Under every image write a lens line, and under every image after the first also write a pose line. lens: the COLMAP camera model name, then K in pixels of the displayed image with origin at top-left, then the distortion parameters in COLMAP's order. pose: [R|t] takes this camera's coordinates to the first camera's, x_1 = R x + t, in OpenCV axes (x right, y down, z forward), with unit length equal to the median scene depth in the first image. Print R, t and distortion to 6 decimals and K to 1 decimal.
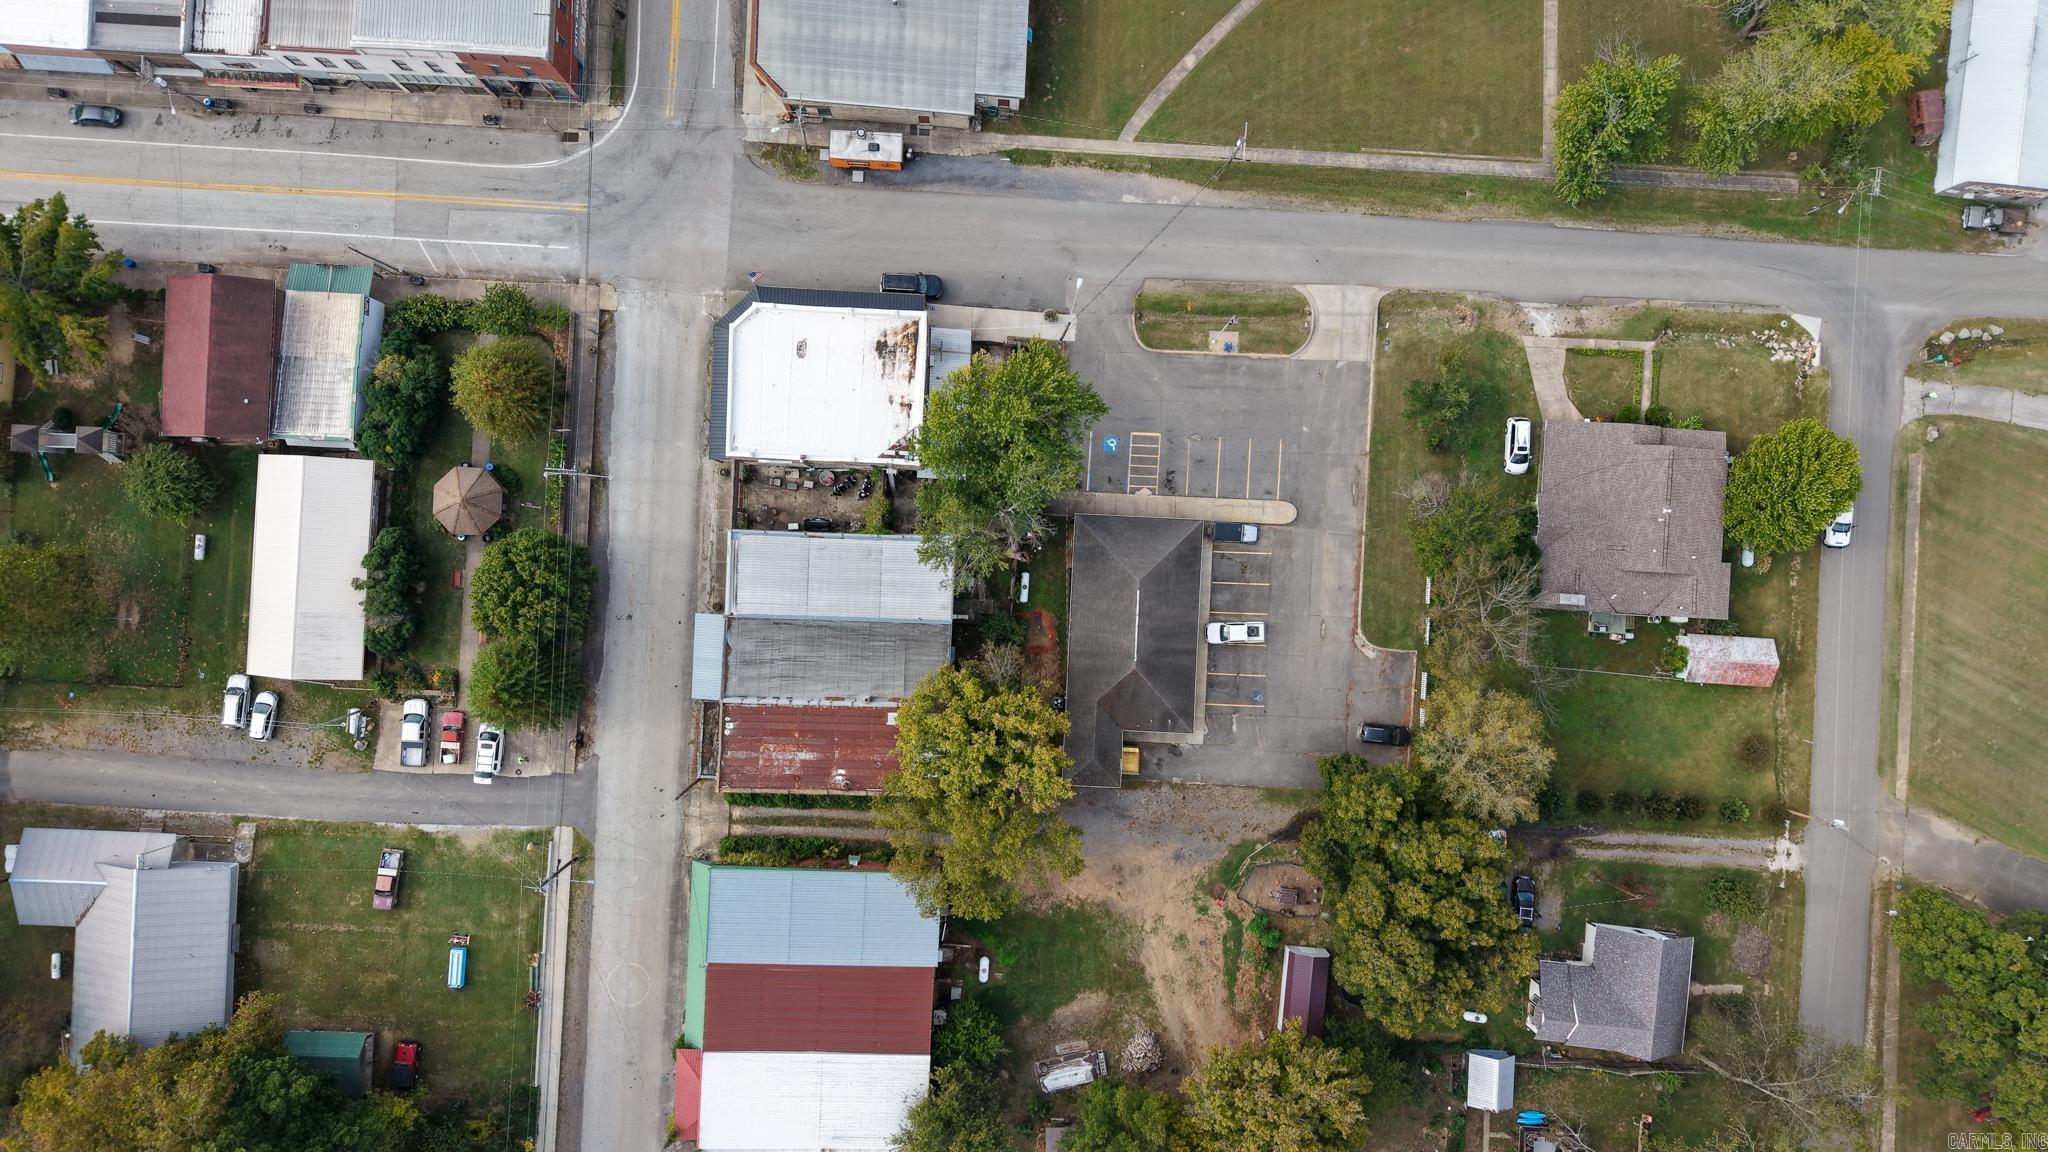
lens RADIAL K [[1372.5, 0, 1027.0], [0, 1372.5, 579.6], [0, 0, 1]] dist [0.018295, -0.018329]
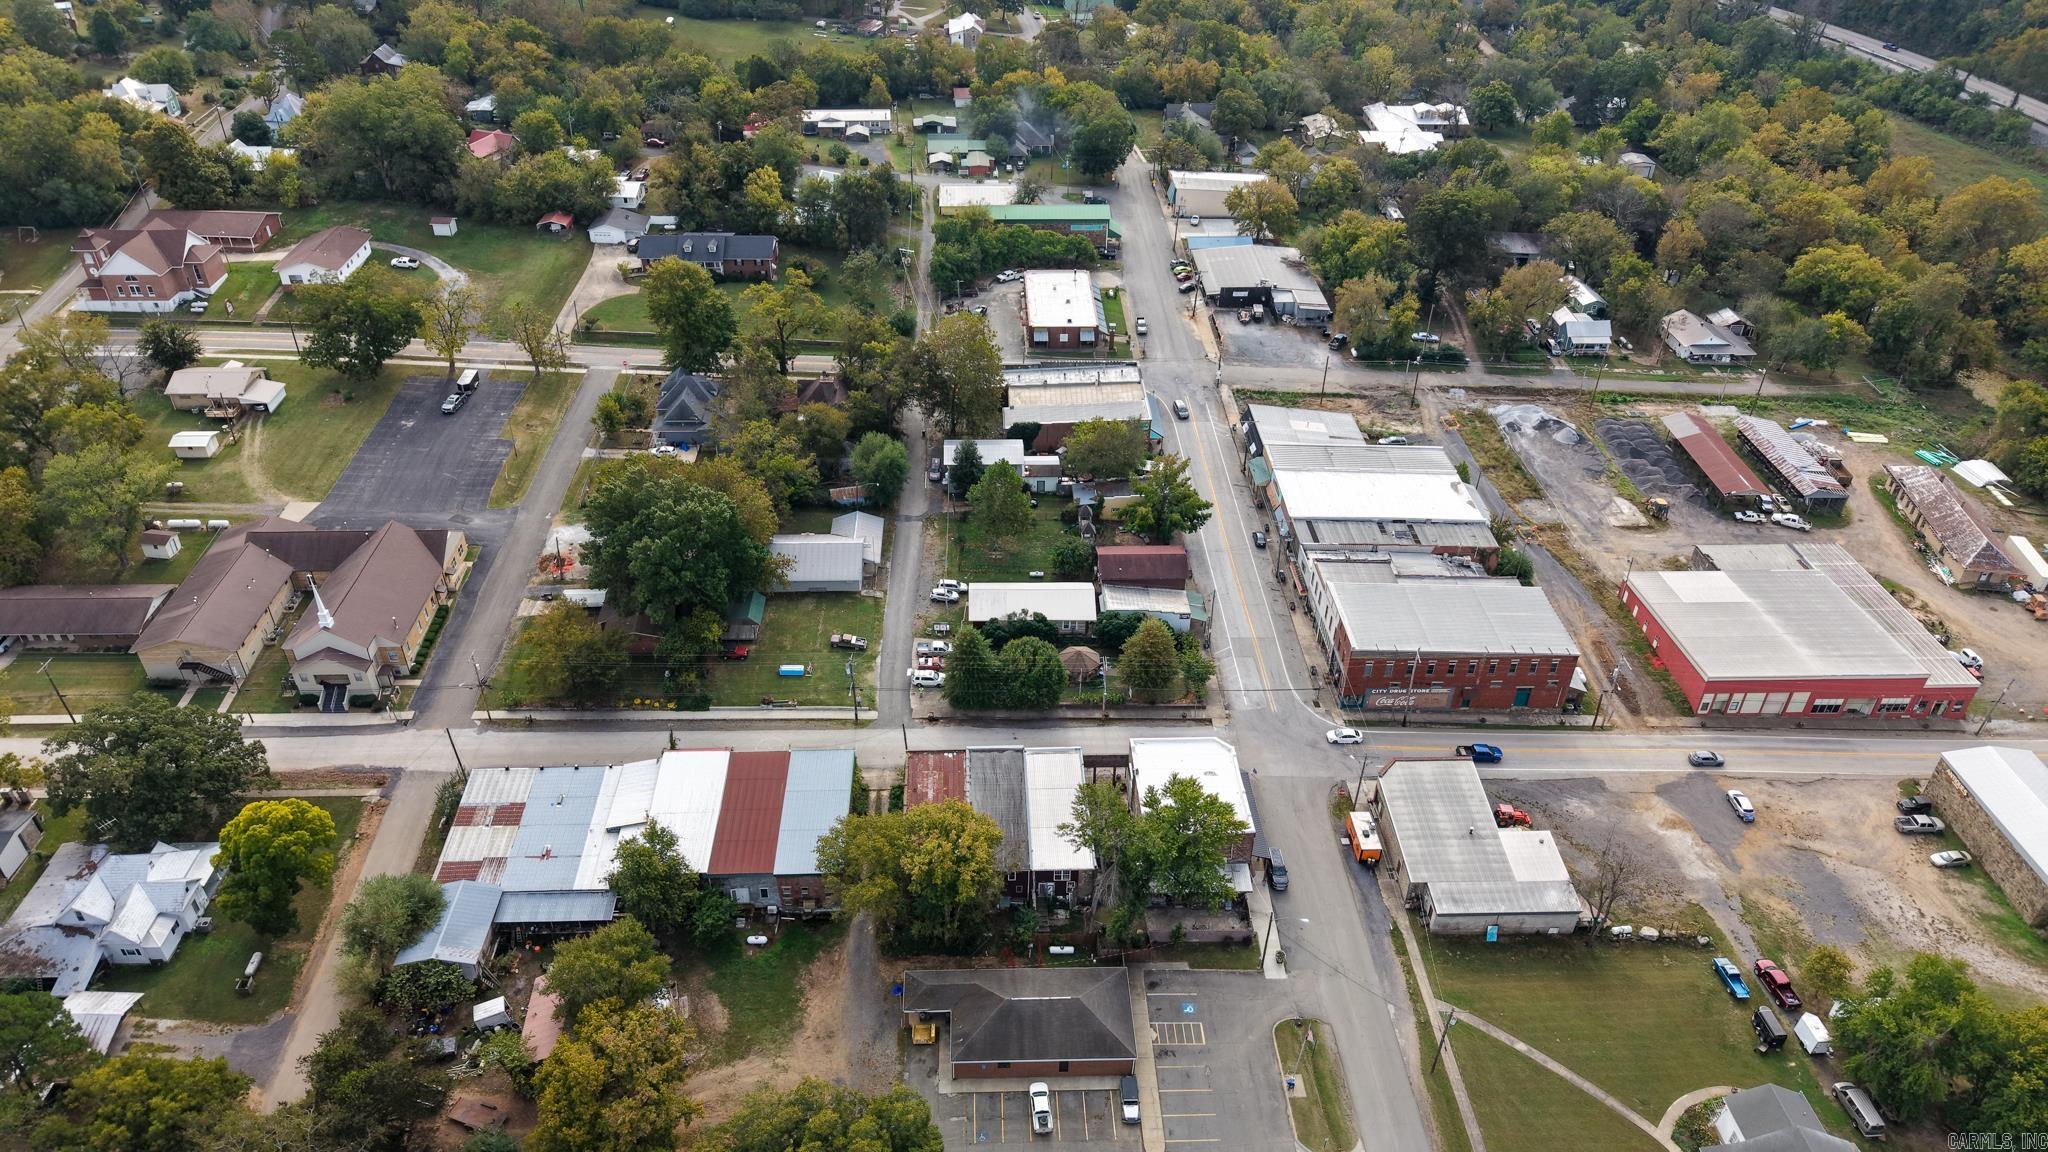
lens RADIAL K [[1372.5, 0, 1027.0], [0, 1372.5, 579.6], [0, 0, 1]] dist [0.018295, -0.018329]
pose [[0.083590, 0.549125, -0.831550, 0.871947], [-0.996386, 0.033415, -0.078094, 0.126882], [-0.015097, 0.835072, 0.549933, 0.026209]]
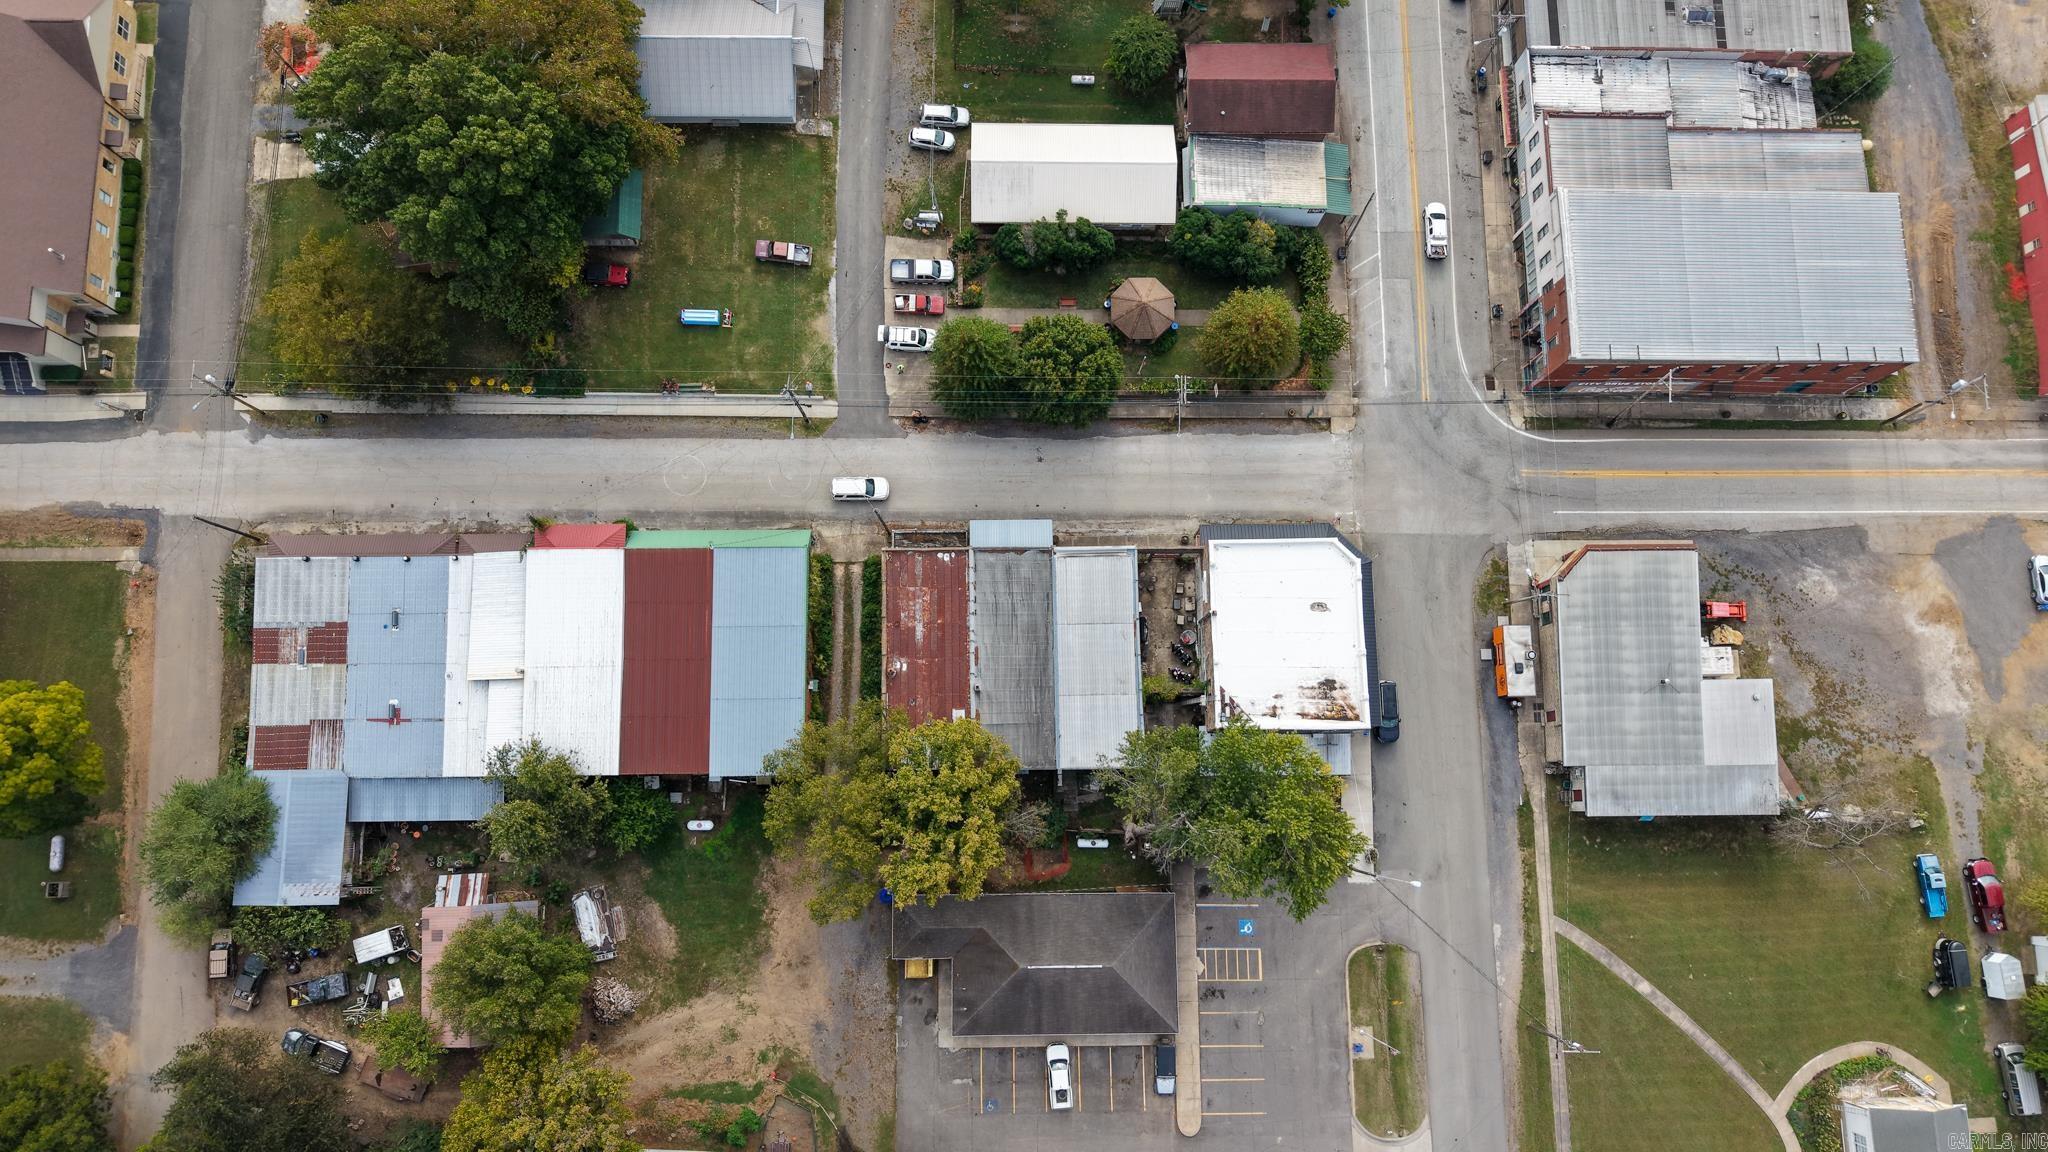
lens RADIAL K [[1372.5, 0, 1027.0], [0, 1372.5, 579.6], [0, 0, 1]] dist [0.018295, -0.018329]
pose [[0.057455, 0.979498, -0.193088, -0.000565], [-0.998003, 0.051269, -0.036885, 0.080940], [-0.026230, 0.194822, 0.980488, 0.003491]]
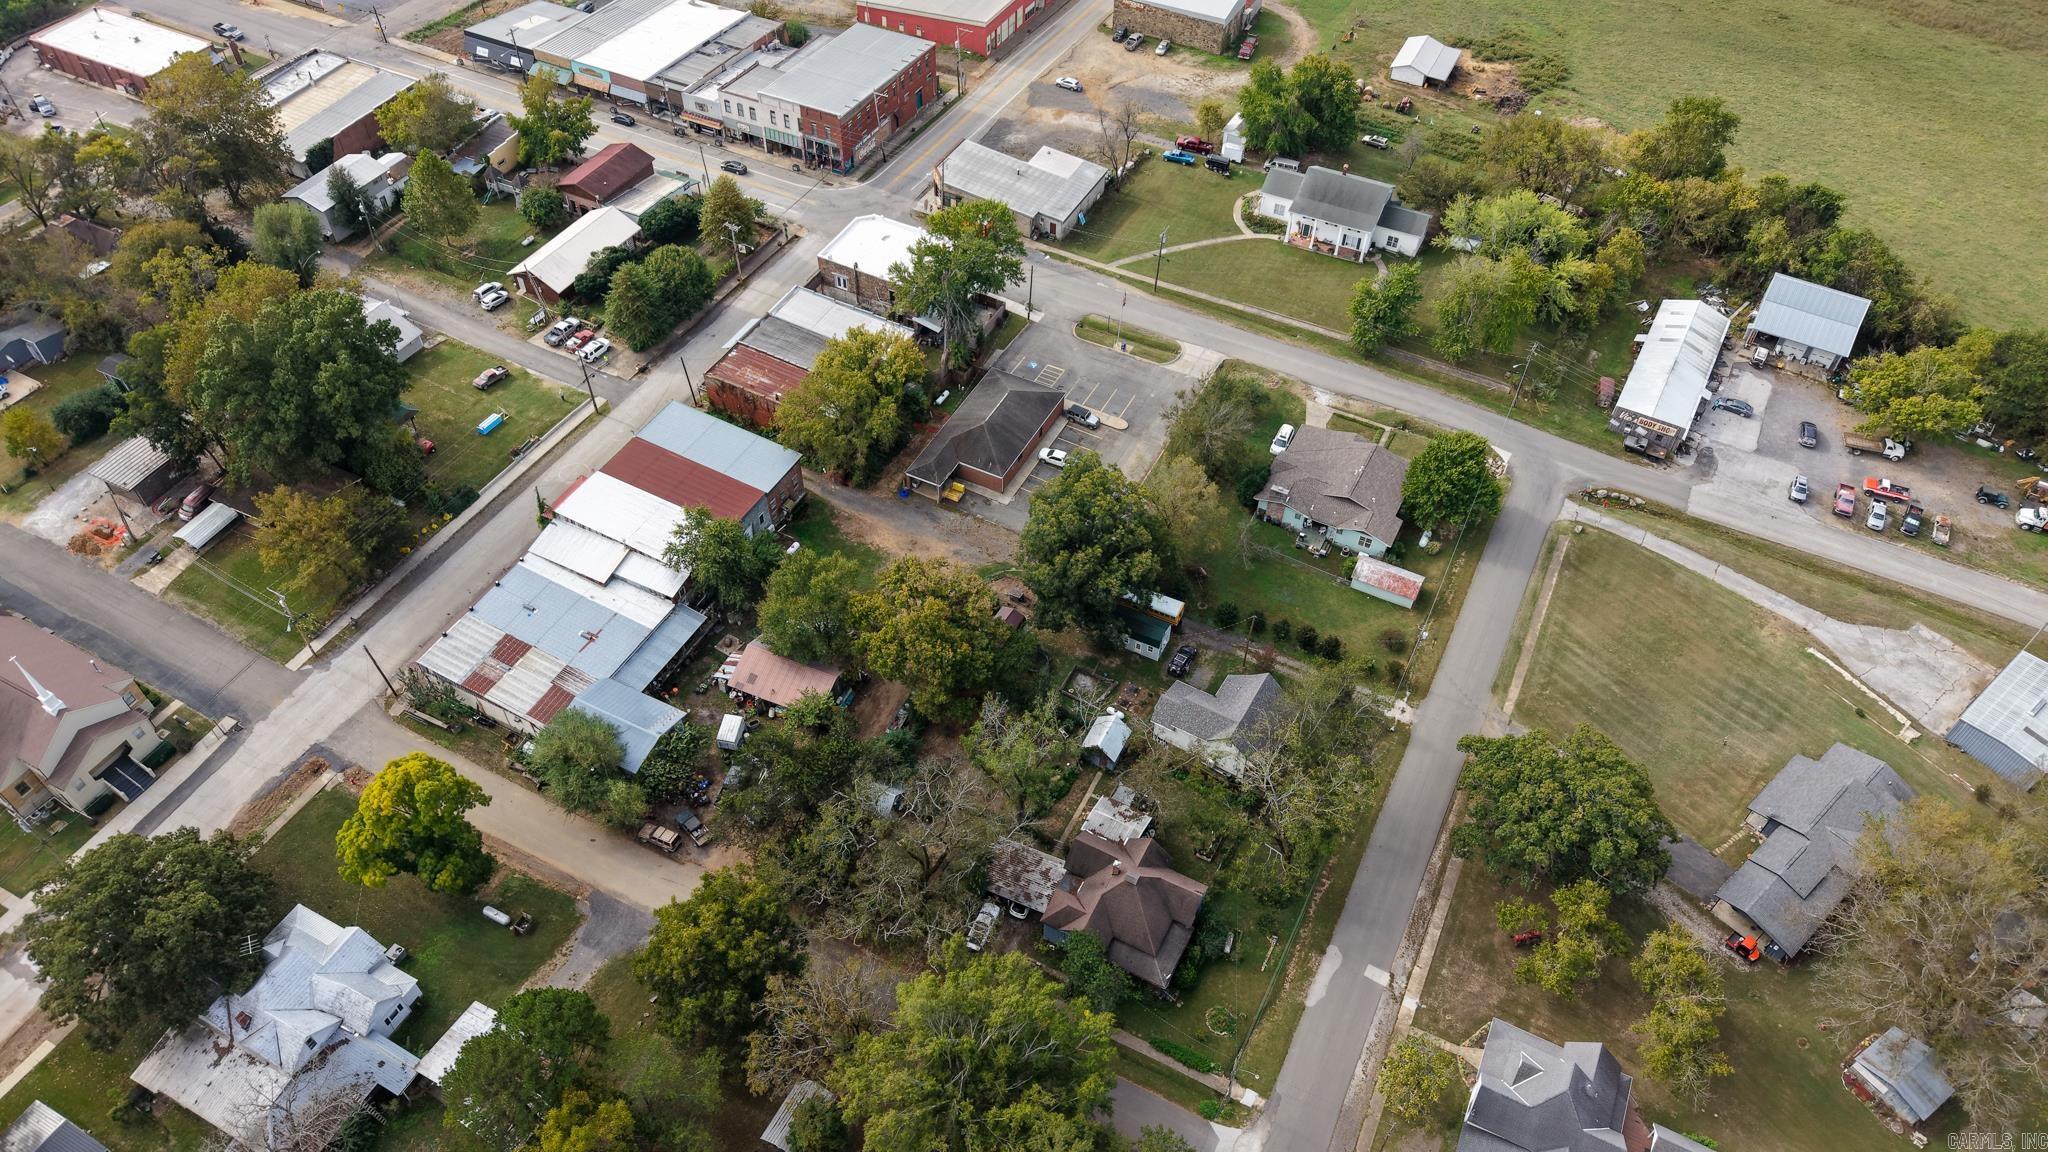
lens RADIAL K [[1372.5, 0, 1027.0], [0, 1372.5, 579.6], [0, 0, 1]] dist [0.018295, -0.018329]
pose [[0.913952, 0.292184, -0.281638, 0.589009], [-0.405778, 0.668209, -0.623571, 1.082252], [0.005995, 0.684196, 0.729273, 0.022707]]
